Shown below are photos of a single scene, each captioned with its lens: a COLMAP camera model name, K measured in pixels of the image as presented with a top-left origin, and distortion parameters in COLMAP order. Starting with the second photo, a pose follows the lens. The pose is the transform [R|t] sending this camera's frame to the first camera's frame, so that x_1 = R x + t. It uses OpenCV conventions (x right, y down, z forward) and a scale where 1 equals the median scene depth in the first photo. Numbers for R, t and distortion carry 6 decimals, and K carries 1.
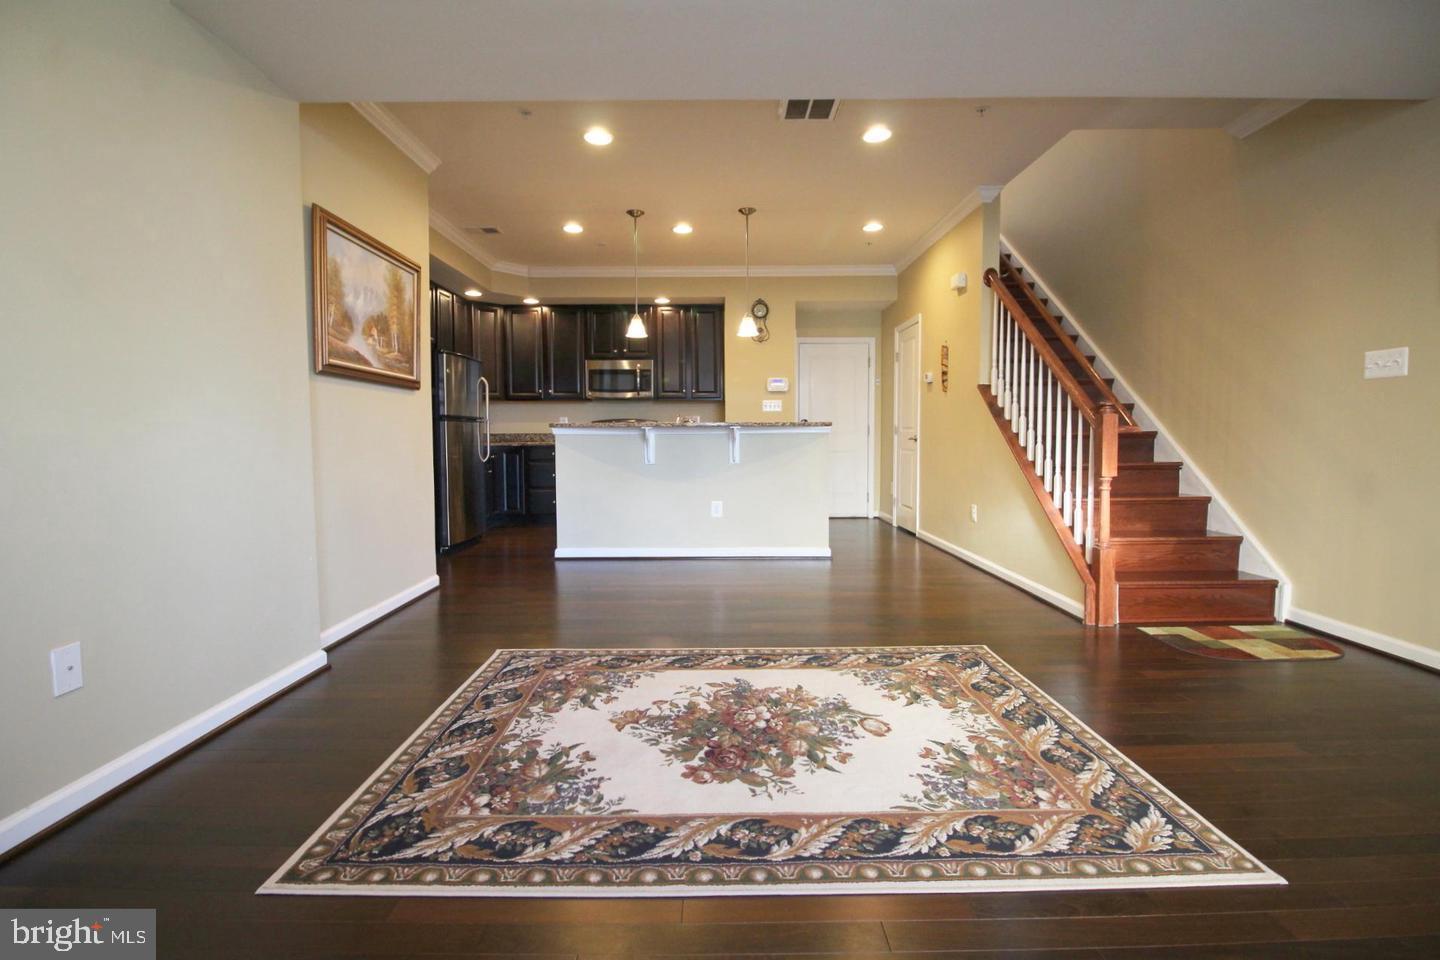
lens RADIAL K [[665.9, 0, 724.4], [0, 665.9, 462.7], [0, 0, 1]] dist [-0.004488, -0.009765]
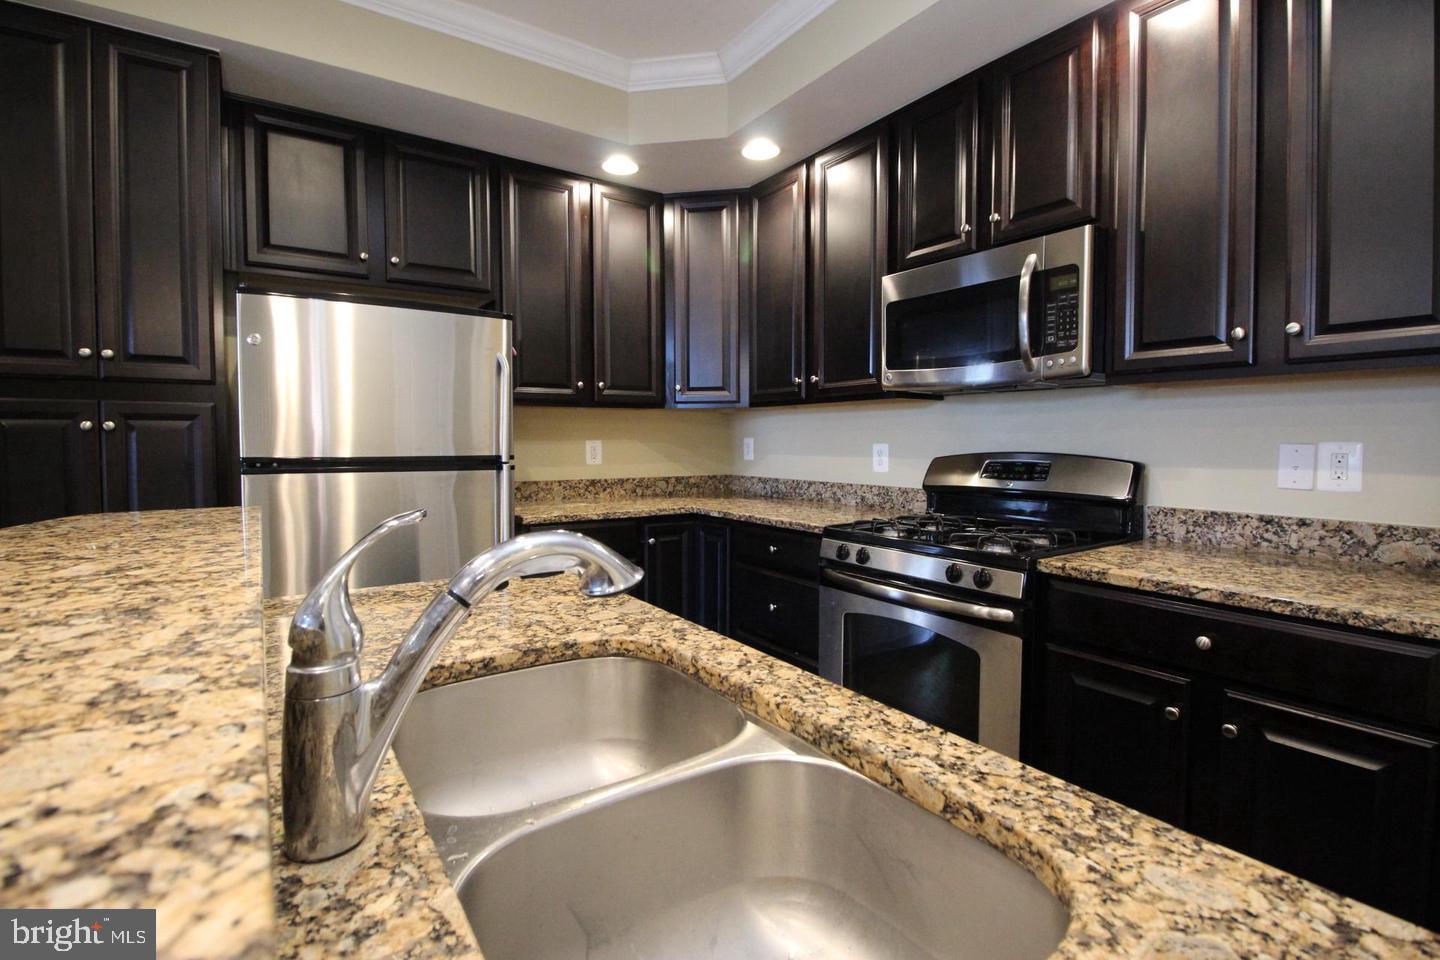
lens RADIAL K [[665.9, 0, 716.9], [0, 665.9, 468.6], [0, 0, 1]] dist [-0.004488, -0.009765]
pose [[0.549526, 0.041421, -0.834449, 0.073027], [-0.039632, 0.998938, 0.023487, -0.158283], [0.834536, 0.020164, 0.550585, 1.890352]]
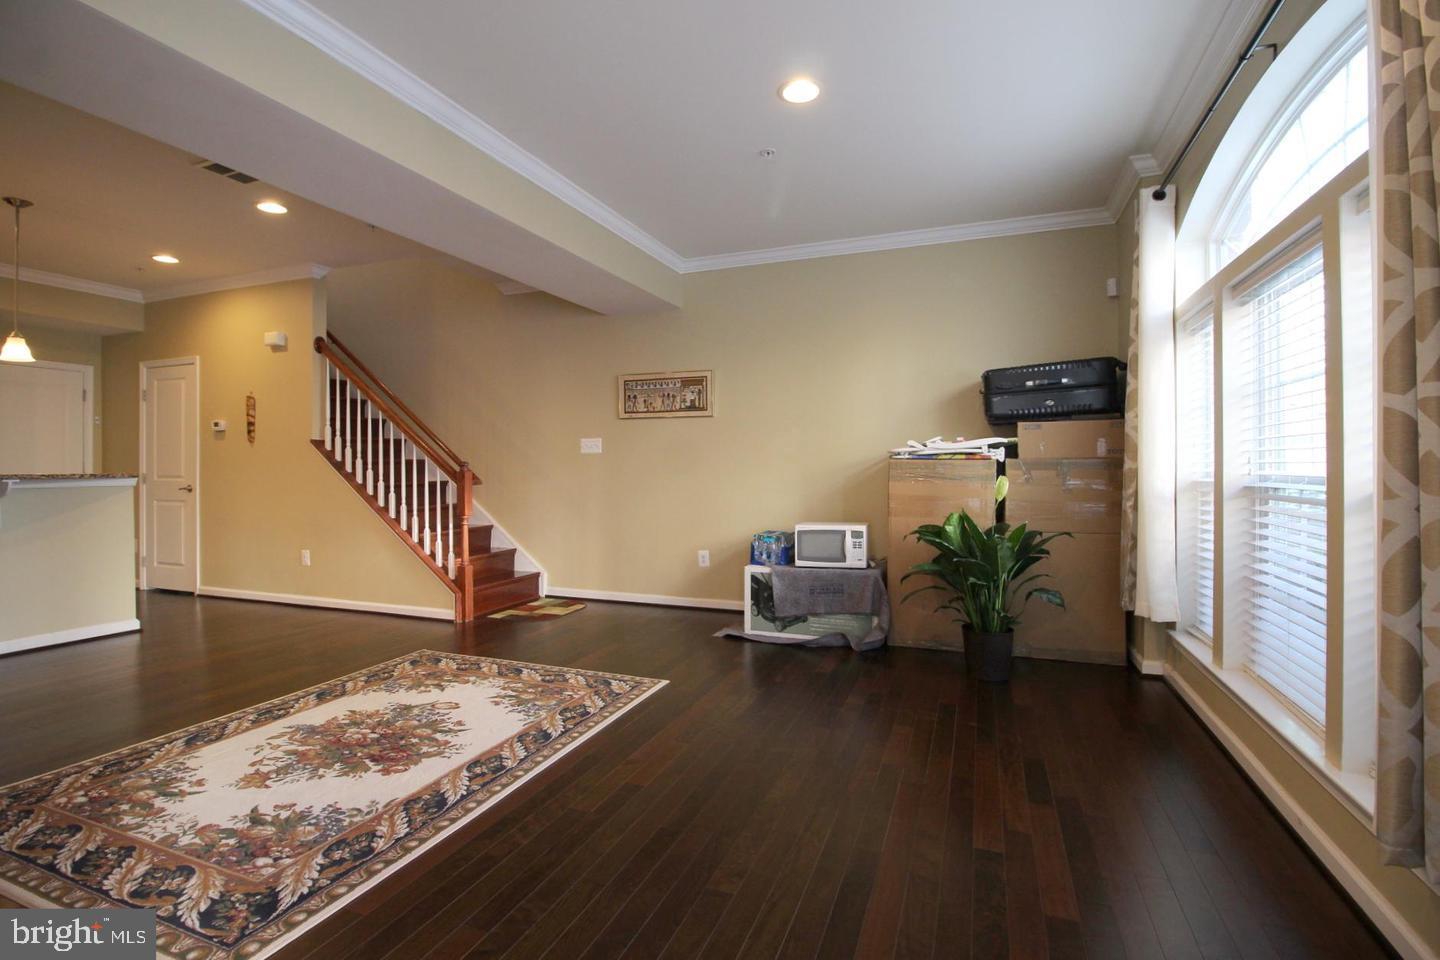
lens RADIAL K [[665.9, 0, 712.7], [0, 665.9, 474.9], [0, 0, 1]] dist [-0.004488, -0.009765]
pose [[0.376135, -0.005551, 0.926548, -0.658260], [0.041729, 0.999069, -0.010955, -0.034110], [-0.925625, 0.042785, 0.376017, -0.039223]]
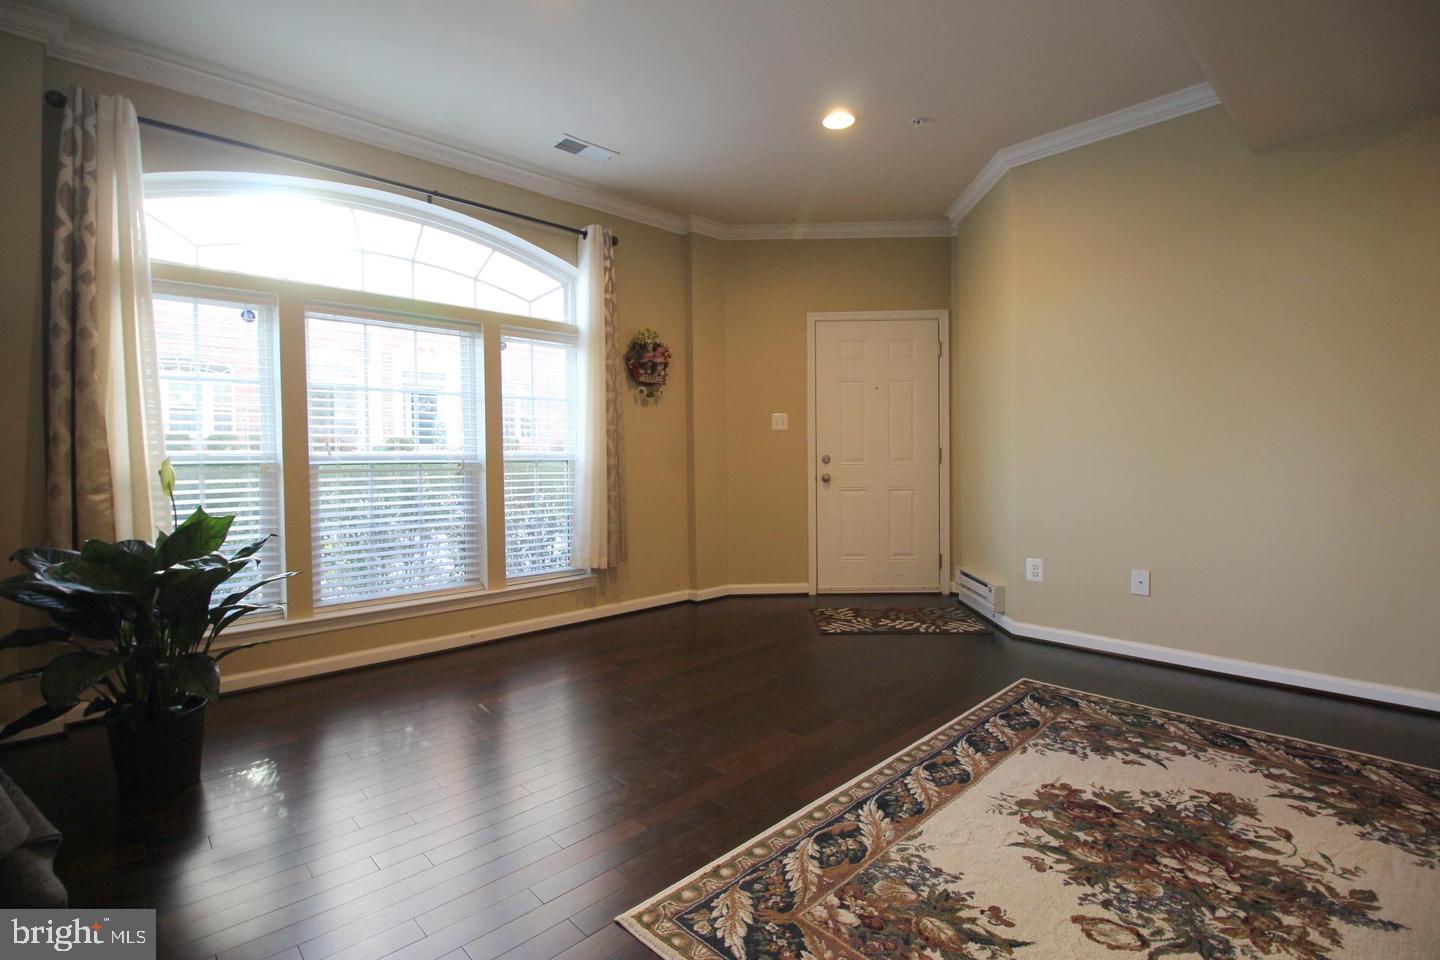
lens RADIAL K [[665.9, 0, 710.3], [0, 665.9, 471.0], [0, 0, 1]] dist [-0.004488, -0.009765]
pose [[-0.738291, 0.027323, -0.673928, 0.726692], [-0.015916, 0.998195, 0.057906, -0.061468], [0.674294, 0.053477, -0.736524, 0.928423]]
